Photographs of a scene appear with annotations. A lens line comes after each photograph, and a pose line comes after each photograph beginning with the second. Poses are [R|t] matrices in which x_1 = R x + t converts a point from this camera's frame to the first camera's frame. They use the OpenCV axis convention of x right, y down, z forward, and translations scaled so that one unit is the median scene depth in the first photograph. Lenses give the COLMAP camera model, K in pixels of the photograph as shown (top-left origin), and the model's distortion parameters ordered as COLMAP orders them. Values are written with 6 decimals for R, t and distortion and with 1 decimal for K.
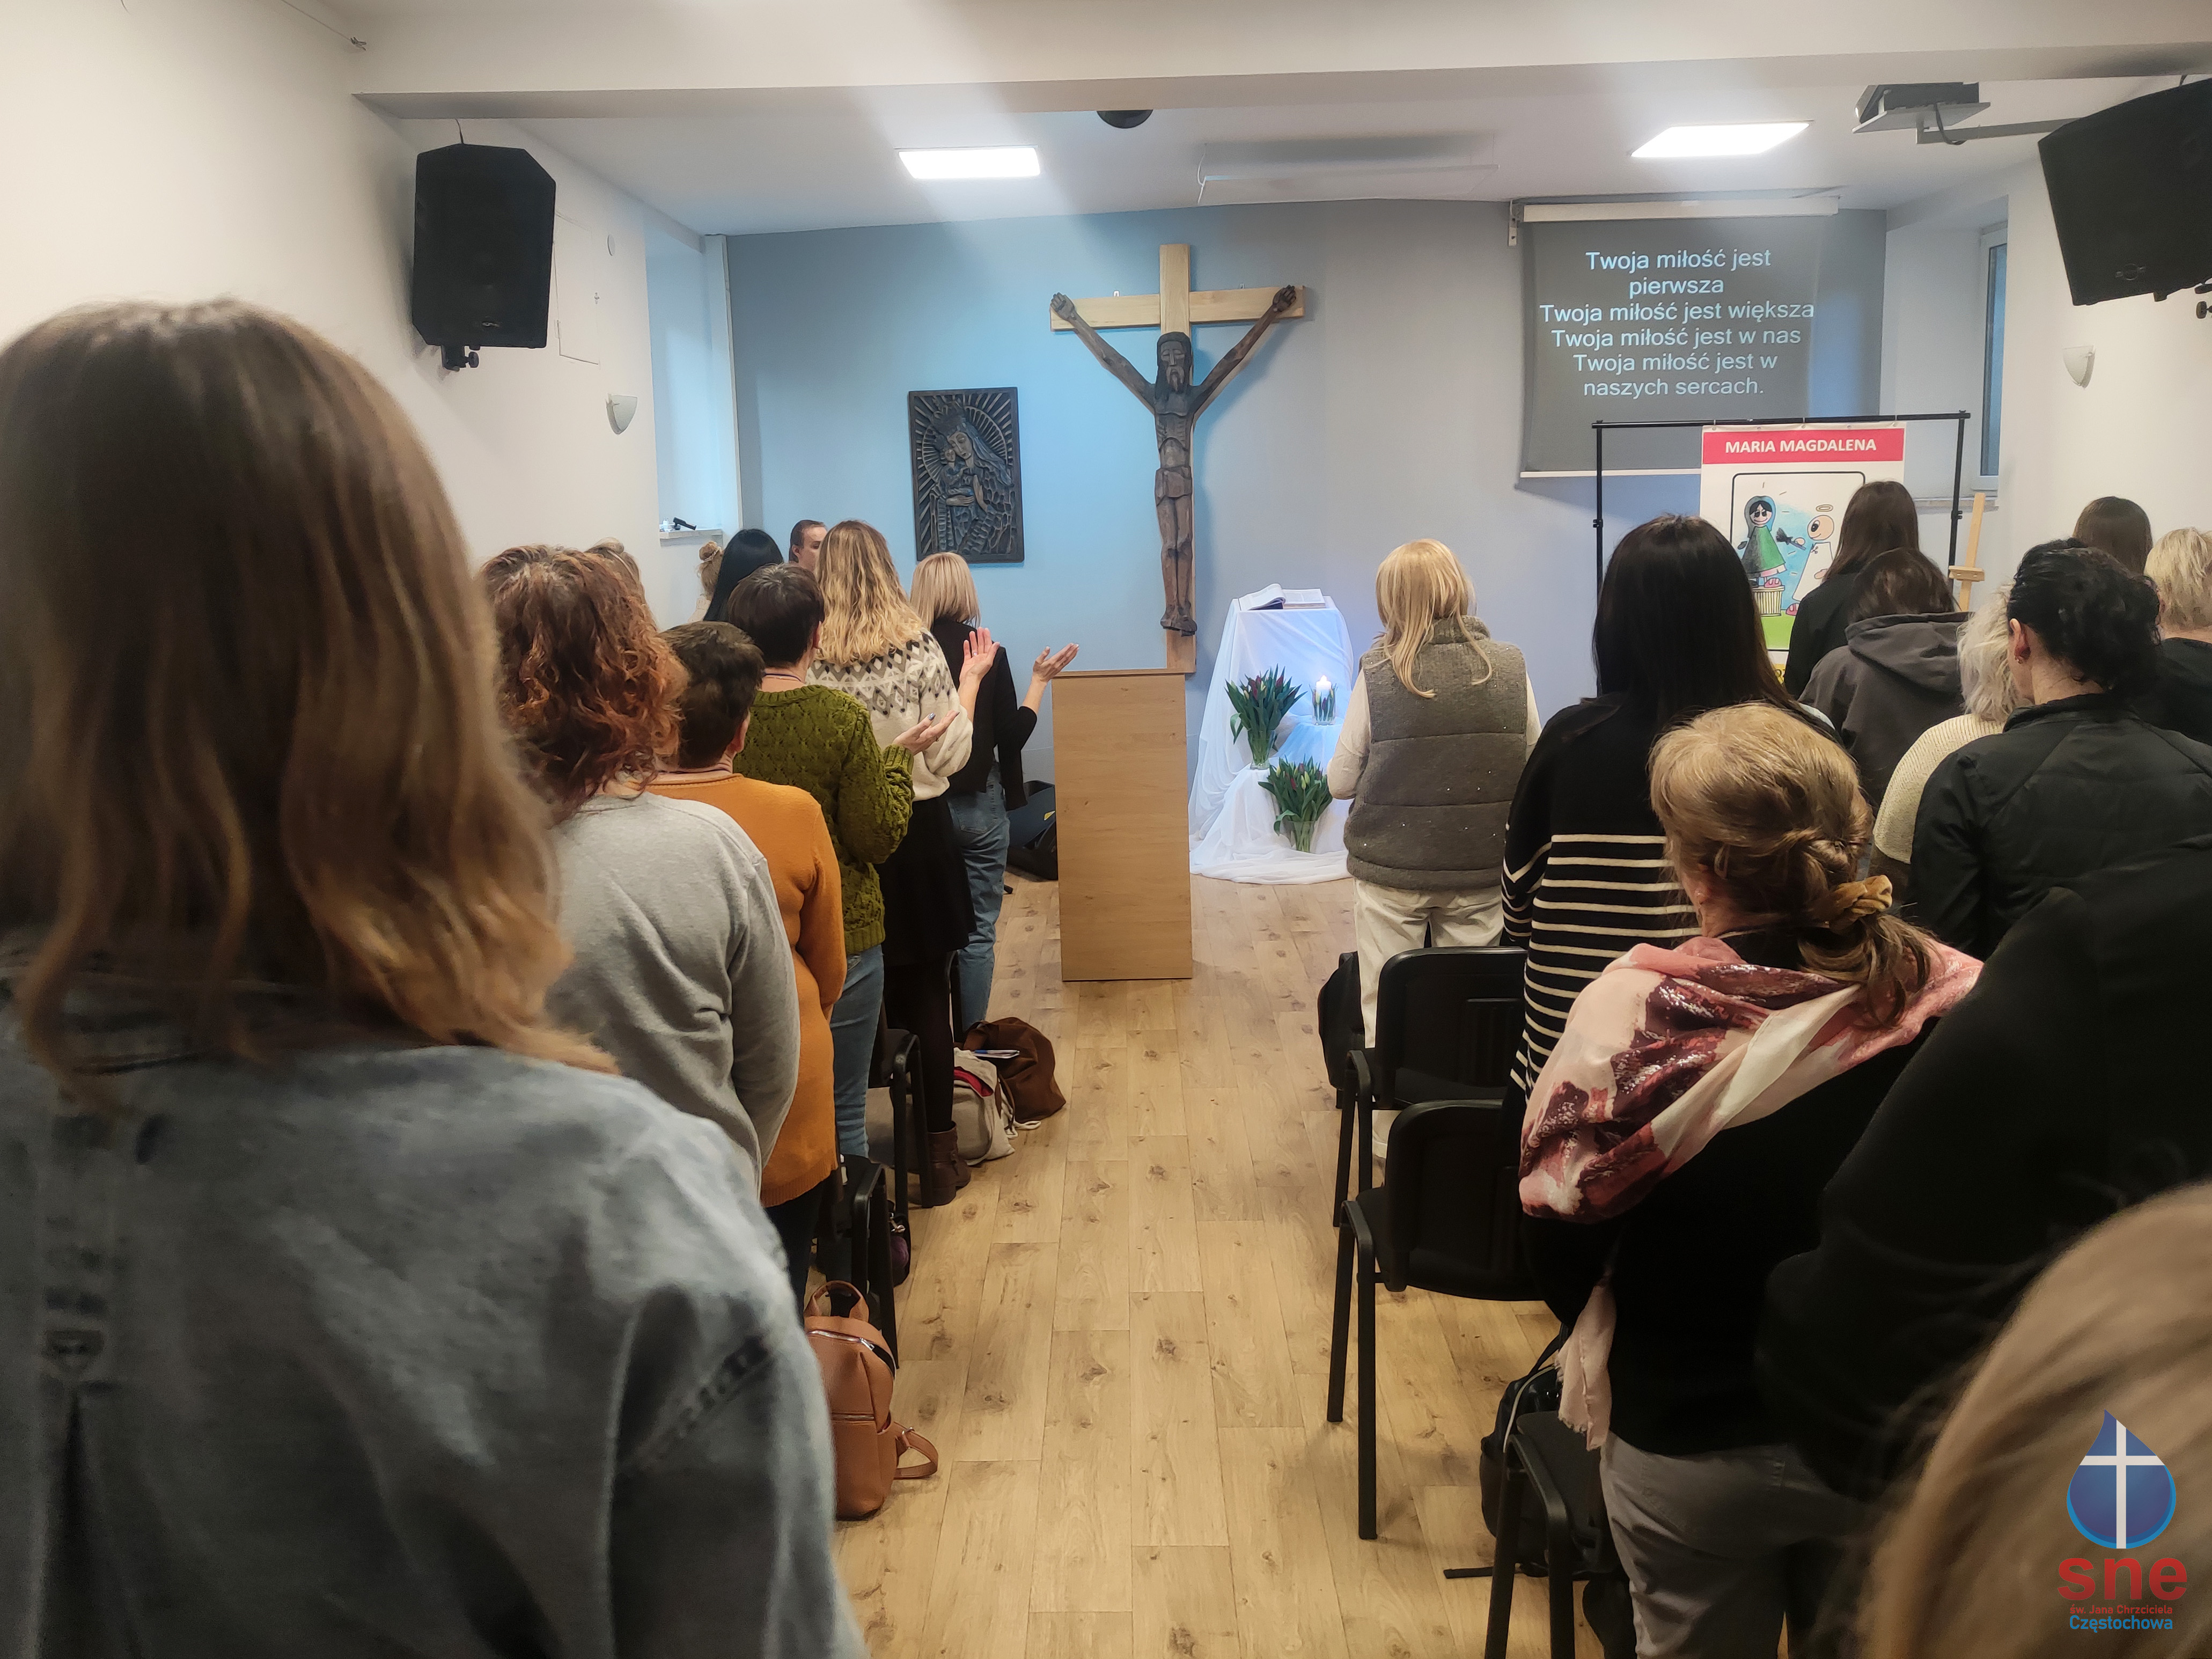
lens RADIAL K [[1853.6, 0, 1064.9], [0, 1853.6, 752.1], [0, 0, 1]] dist [0.080432, -0.004221]
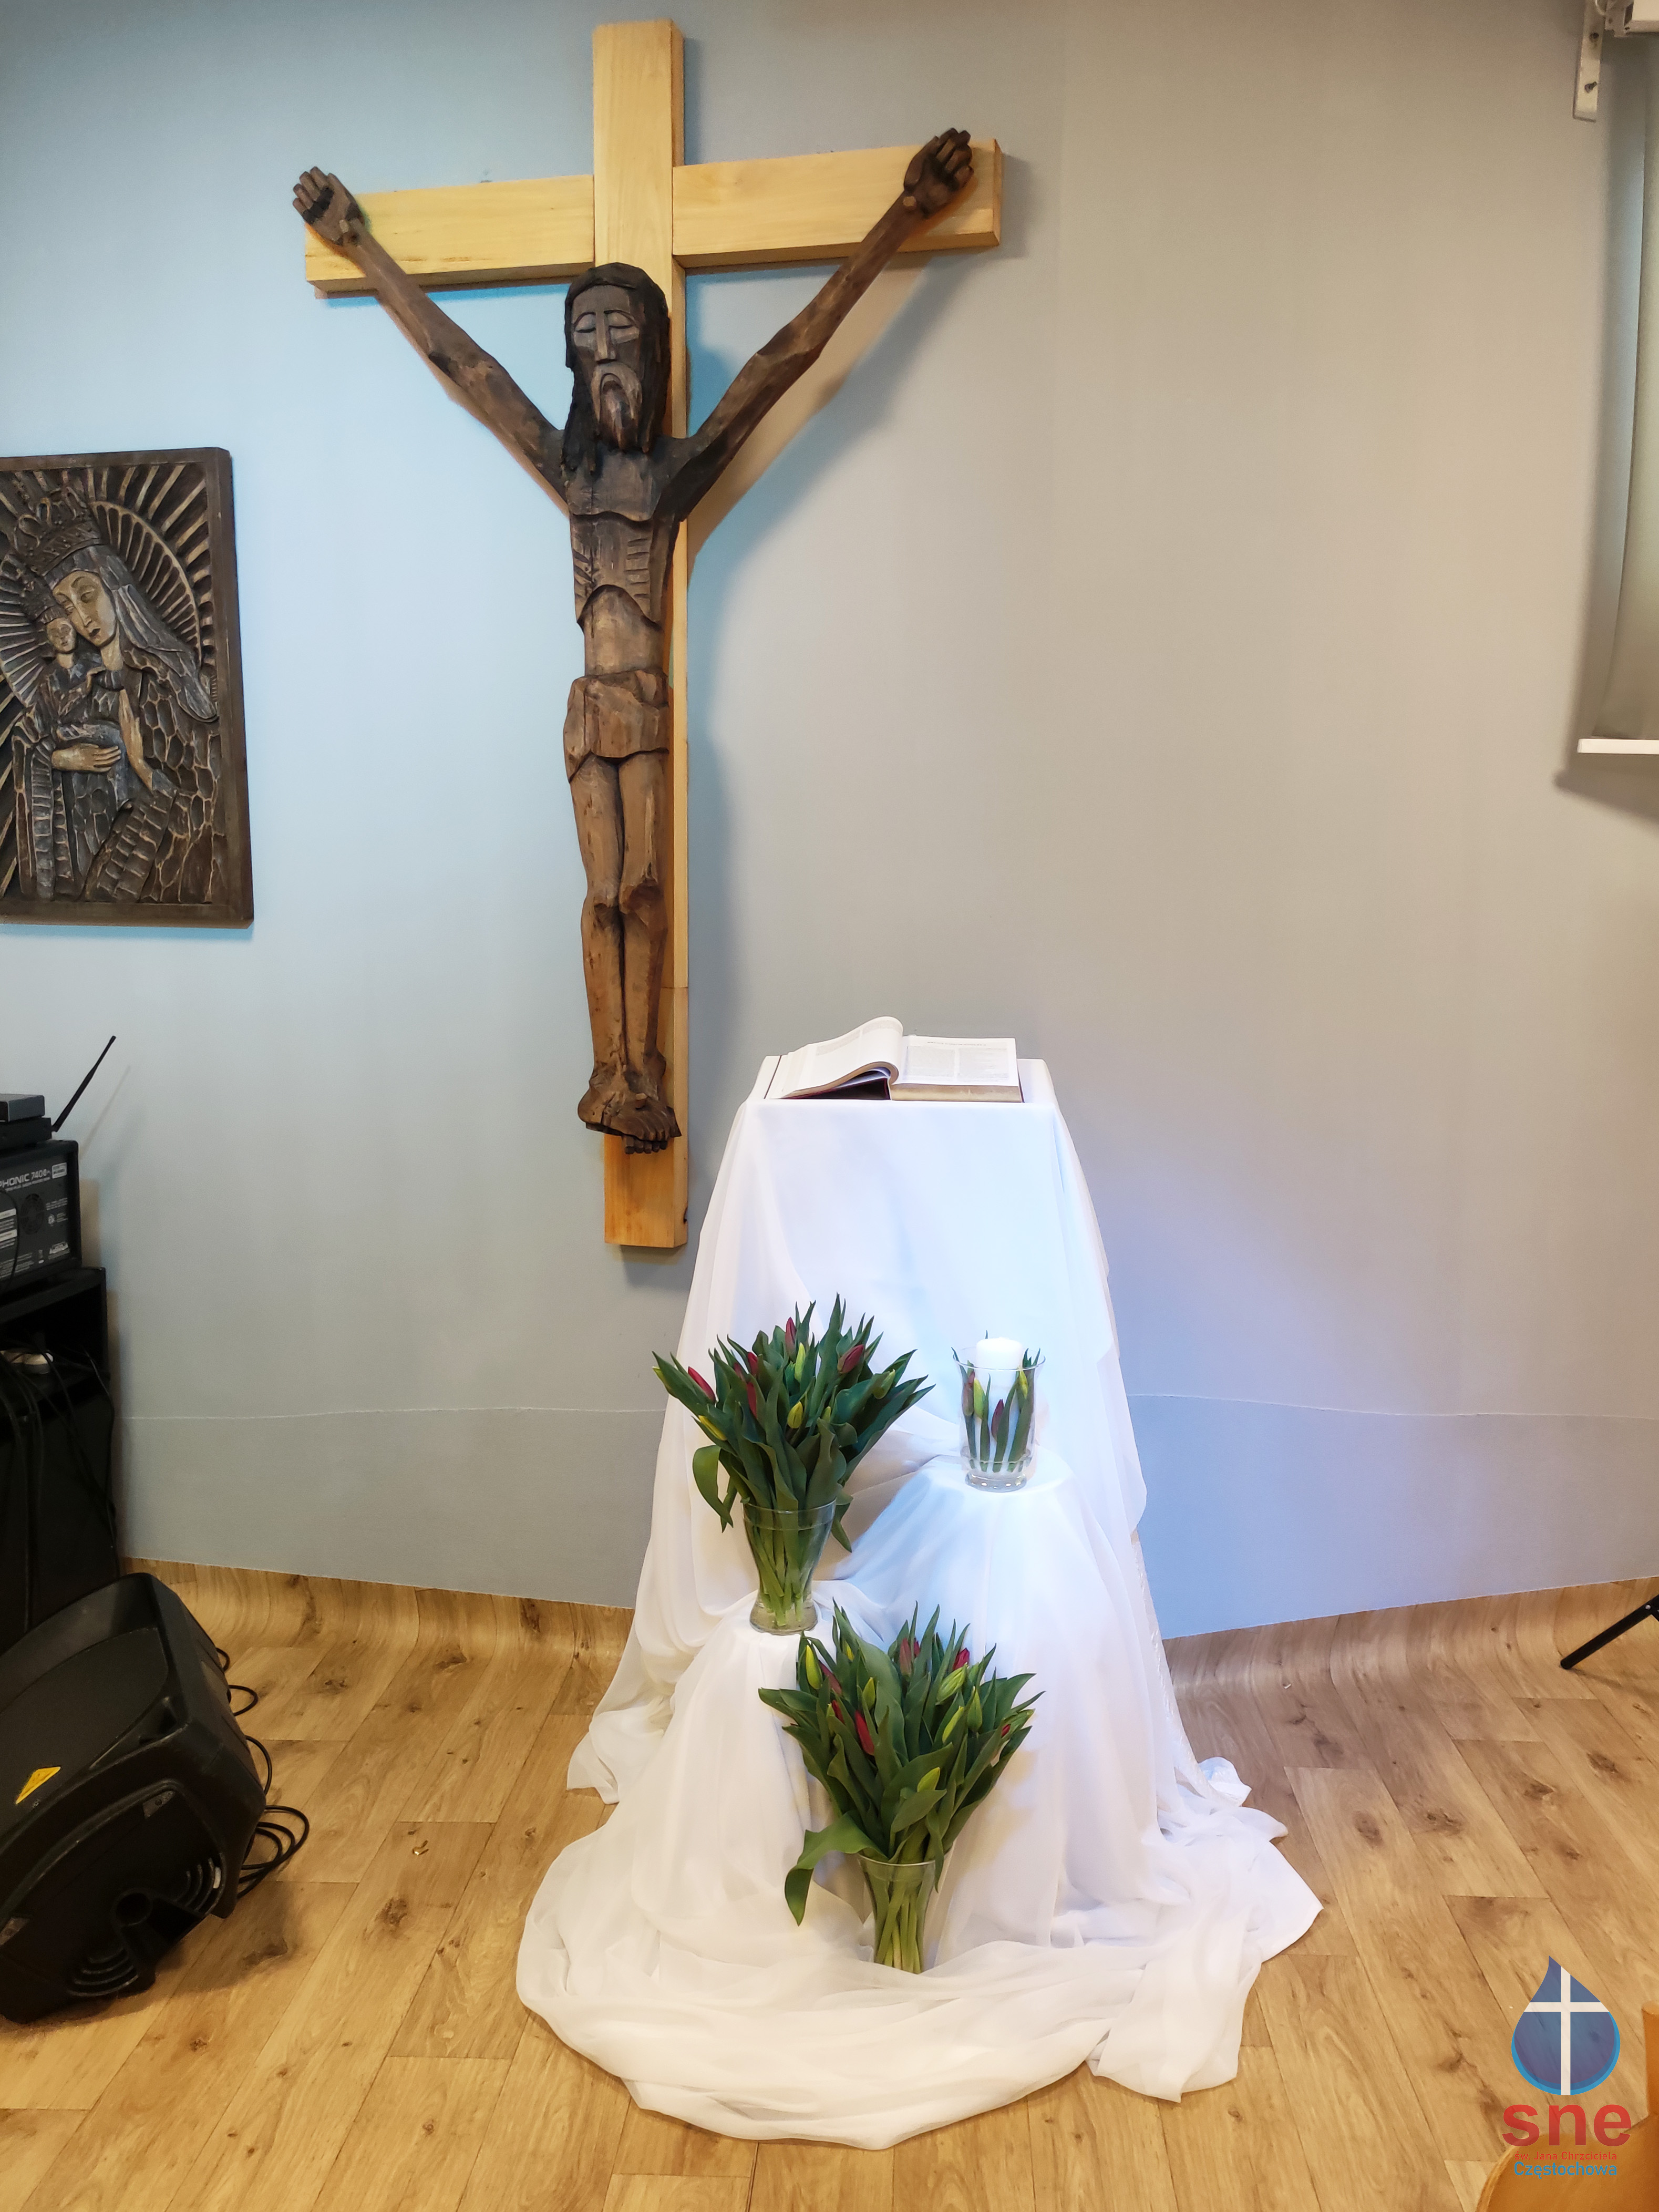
lens RADIAL K [[2033.6, 0, 862.8], [0, 2033.6, 1152.3], [0, 0, 1]] dist [0.048182, 0.008283]
pose [[0.999306, 0.035847, 0.010127, 0.105199], [-0.035841, 0.999357, -0.000824, -0.064810], [-0.010150, 0.000461, 0.999948, 0.620660]]
